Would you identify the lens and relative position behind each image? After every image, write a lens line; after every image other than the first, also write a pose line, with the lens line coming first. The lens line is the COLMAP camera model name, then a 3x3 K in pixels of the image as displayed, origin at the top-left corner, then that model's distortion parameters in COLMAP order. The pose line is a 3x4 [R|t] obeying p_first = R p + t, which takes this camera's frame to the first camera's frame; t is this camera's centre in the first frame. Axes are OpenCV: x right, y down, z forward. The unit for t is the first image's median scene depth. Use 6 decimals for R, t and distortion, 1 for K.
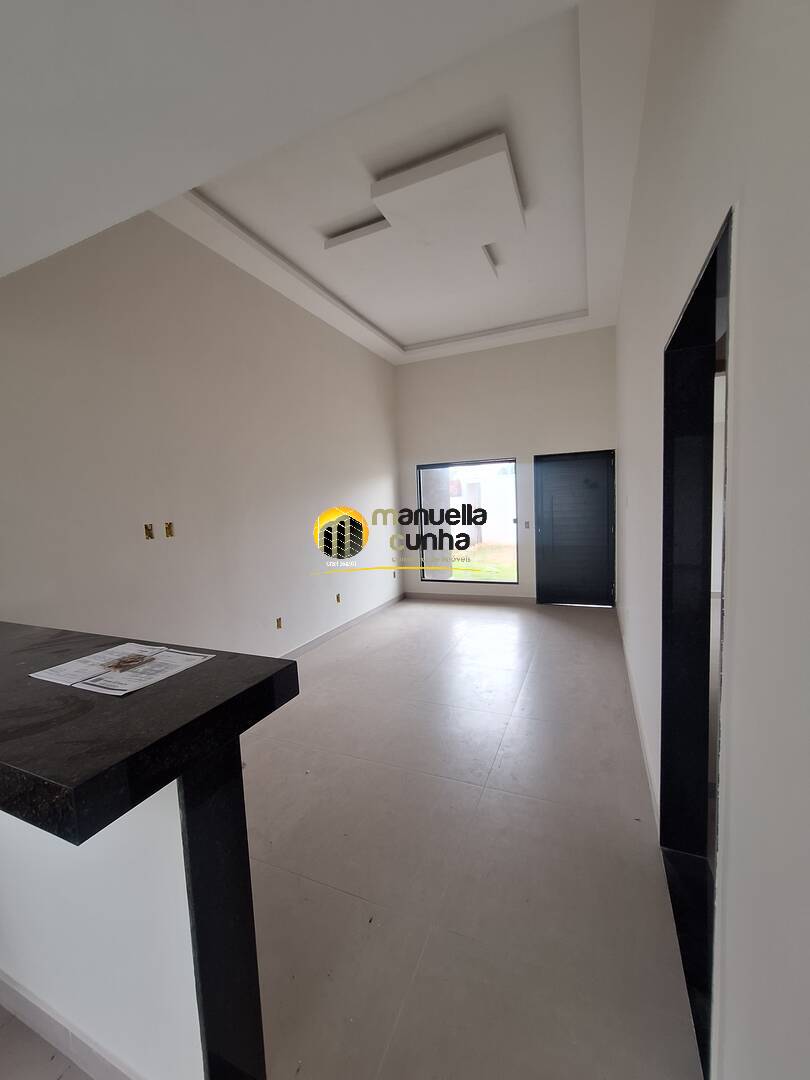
lens RADIAL K [[431.1, 0, 402.5], [0, 431.1, 537.3], [0, 0, 1]] dist [-0.000325, 0.000269]
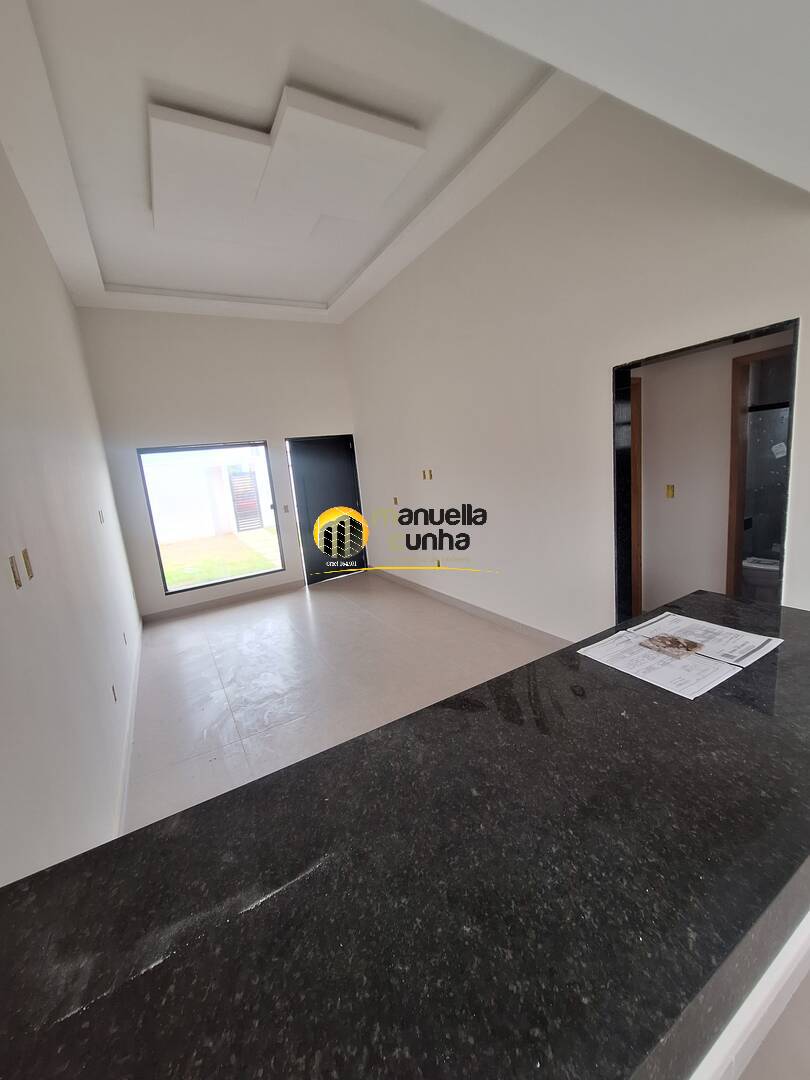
lens RADIAL K [[431.1, 0, 402.6], [0, 431.1, 539.6], [0, 0, 1]] dist [-0.000325, 0.000269]
pose [[0.594384, -0.163359, 0.787414, -0.462220], [0.142014, 0.985084, 0.097168, -0.024439], [-0.791543, 0.054068, 0.608717, 0.252721]]
